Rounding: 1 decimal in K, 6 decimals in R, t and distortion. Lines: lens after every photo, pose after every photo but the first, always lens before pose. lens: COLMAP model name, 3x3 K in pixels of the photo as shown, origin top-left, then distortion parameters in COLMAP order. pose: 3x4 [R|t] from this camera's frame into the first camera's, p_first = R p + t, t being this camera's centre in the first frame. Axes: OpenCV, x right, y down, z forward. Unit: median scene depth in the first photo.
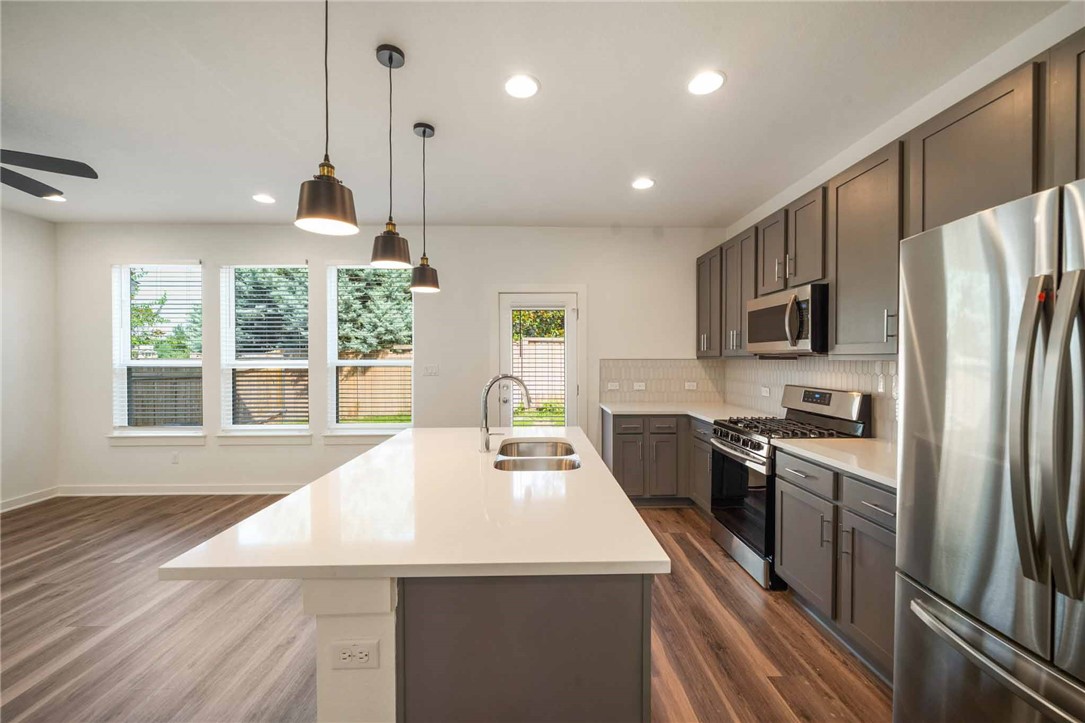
lens RADIAL K [[429.8, 0, 542.5], [0, 429.8, 361.5], [0, 0, 1]] dist [0.000284, 0.000112]
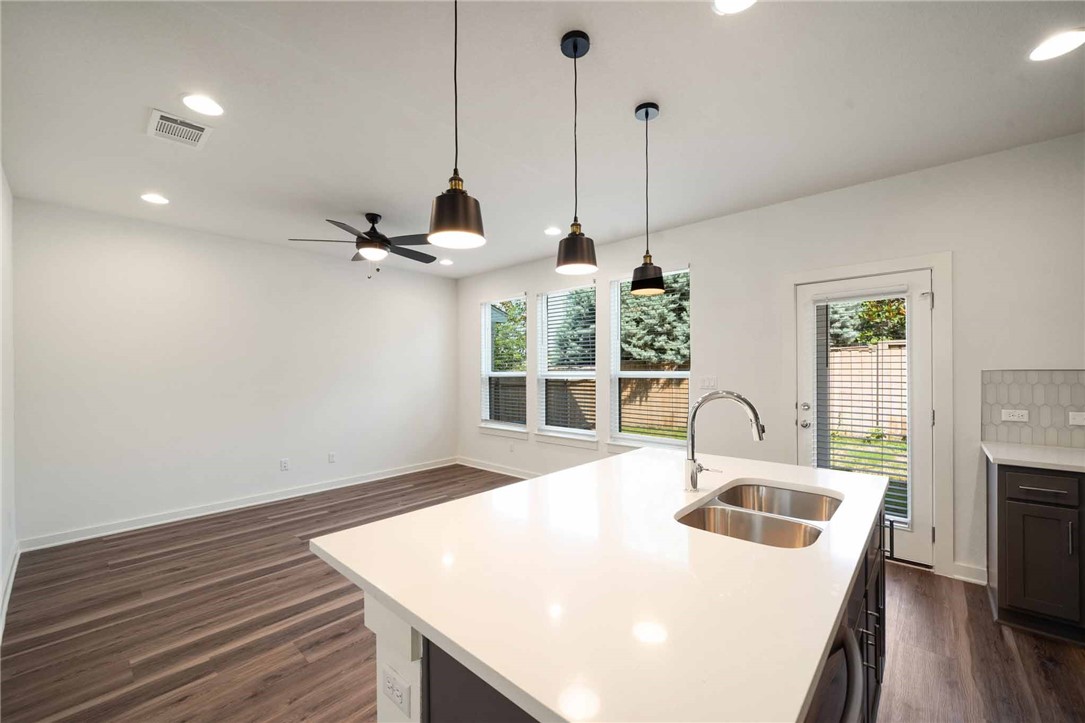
lens RADIAL K [[430.3, 0, 541.6], [0, 430.3, 371.0], [0, 0, 1]] dist [-0.001516, 0.000181]
pose [[0.724688, -0.000867, -0.689076, 0.102735], [-0.001838, 0.999993, -0.003192, -0.001114], [0.689074, 0.003580, 0.724682, 0.124348]]
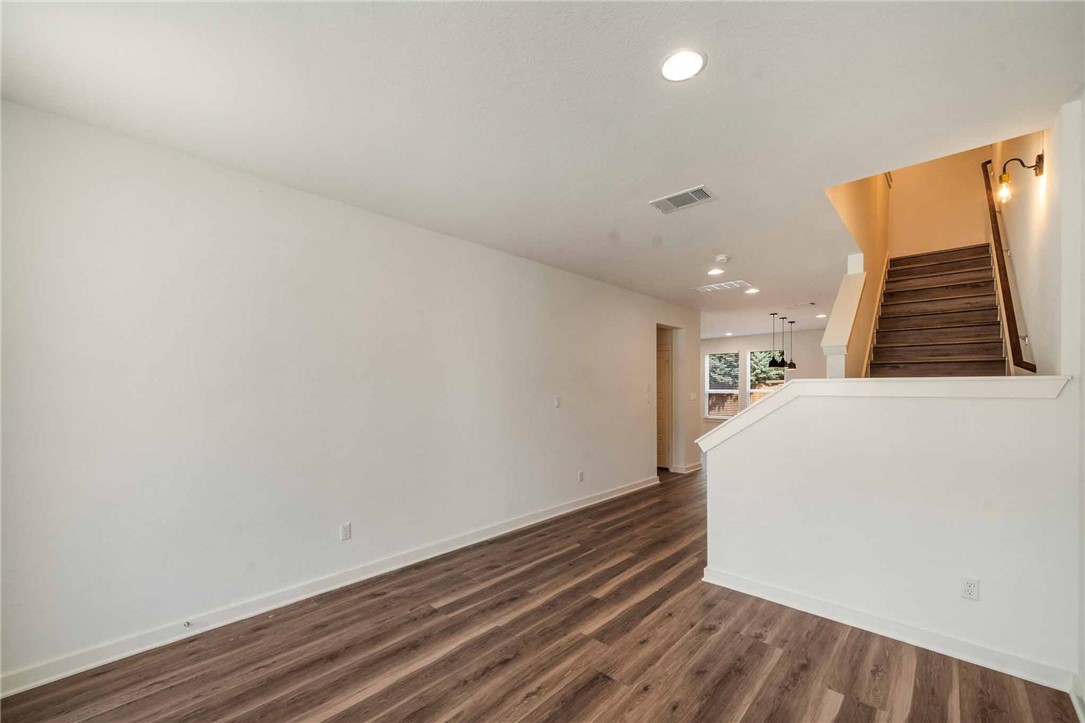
lens RADIAL K [[429.1, 0, 540.0], [0, 429.1, 382.5], [0, 0, 1]] dist [0.001102, 0.000150]
pose [[0.709979, -0.007445, -0.704184, 0.389436], [-0.008210, 0.999789, -0.018849, 0.011391], [0.704175, 0.019164, 0.709767, -1.590129]]
